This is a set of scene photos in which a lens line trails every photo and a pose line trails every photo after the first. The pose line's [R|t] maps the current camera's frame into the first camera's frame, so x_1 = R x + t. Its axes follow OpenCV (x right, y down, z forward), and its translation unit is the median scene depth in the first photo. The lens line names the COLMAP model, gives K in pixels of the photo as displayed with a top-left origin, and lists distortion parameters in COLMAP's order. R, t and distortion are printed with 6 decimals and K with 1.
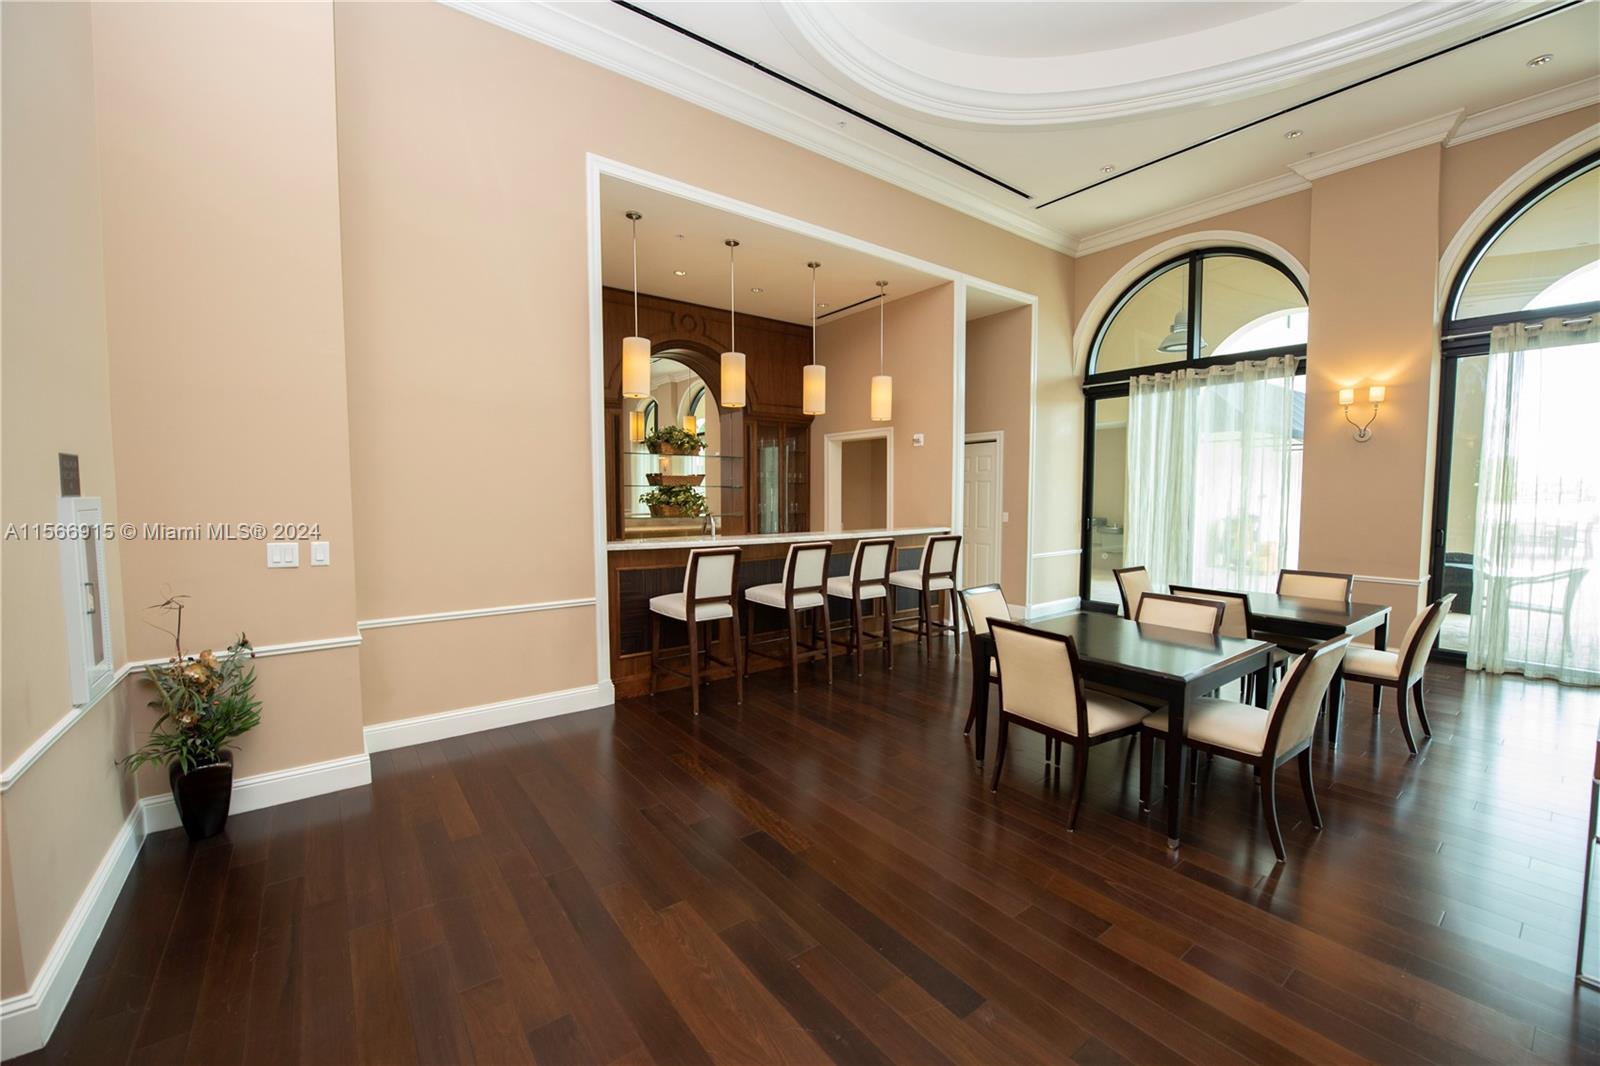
lens RADIAL K [[633.0, 0, 800.0], [0, 633.0, 533.0], [0, 0, 1]] dist [-0.000250, -0.000019]
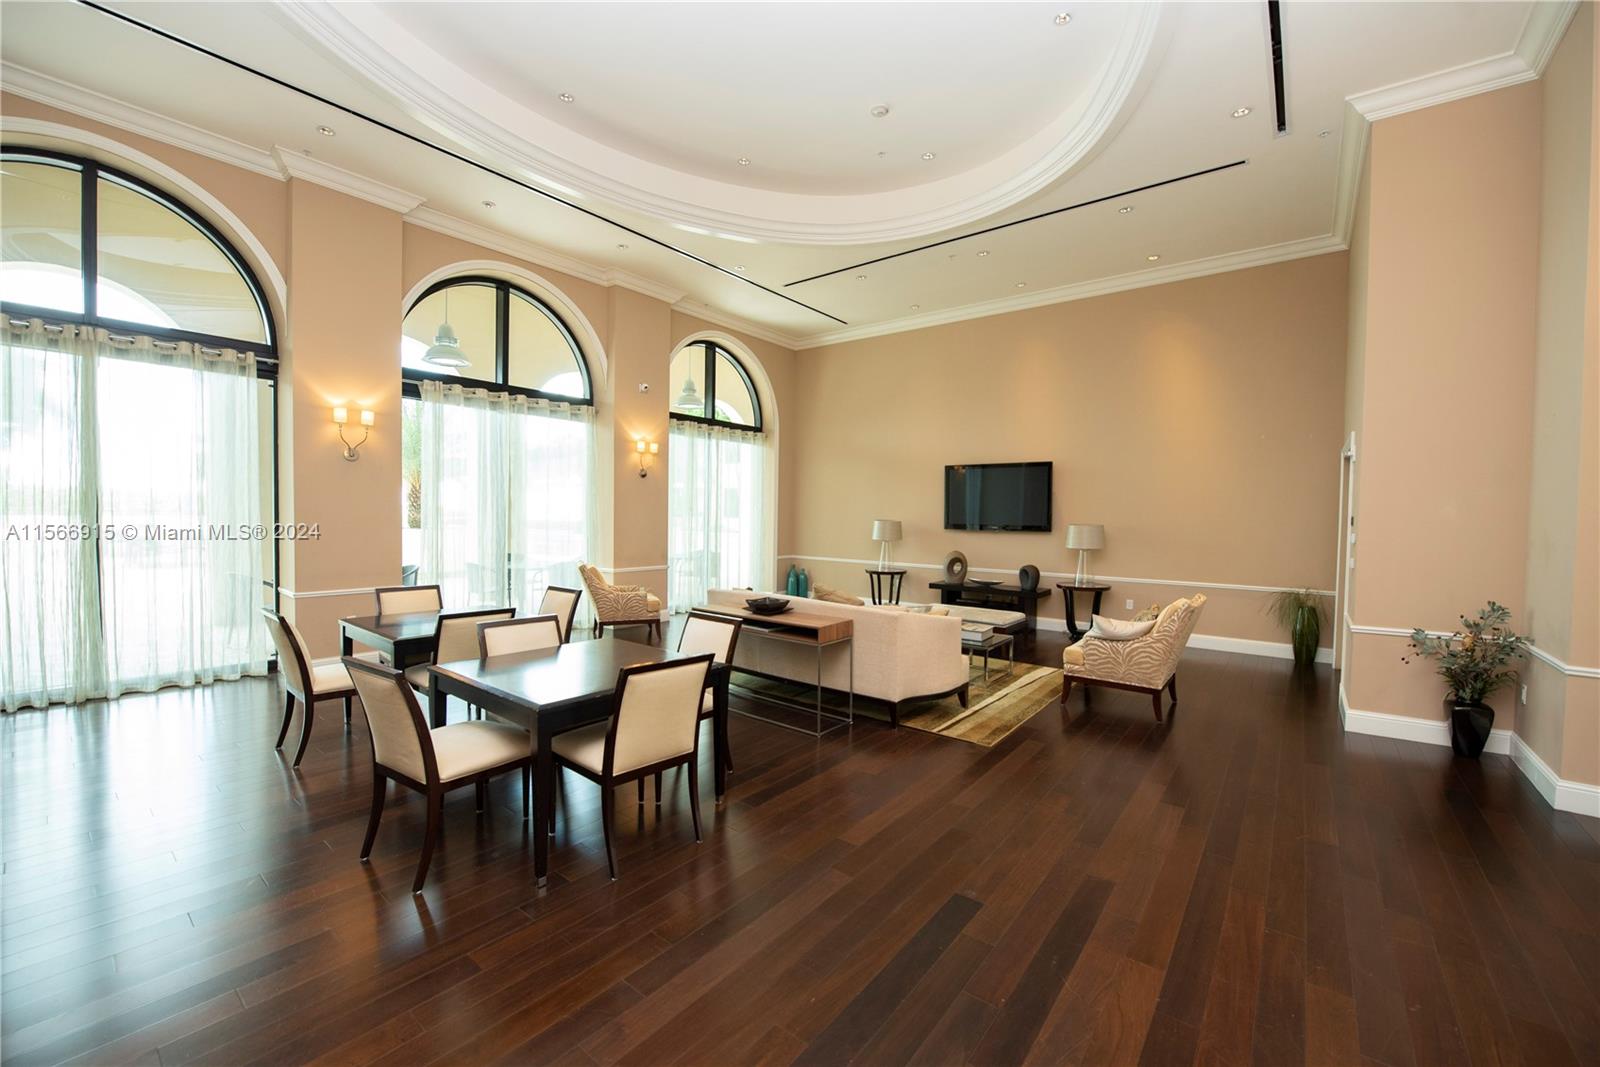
lens RADIAL K [[659.6, 0, 803.2], [0, 659.6, 483.6], [0, 0, 1]] dist [0.089626, -0.000017]
pose [[-0.241862, 0.030339, 0.969836, -0.451741], [0.049399, 0.998600, -0.018920, -0.059557], [-0.969052, 0.043333, -0.243022, 0.675547]]
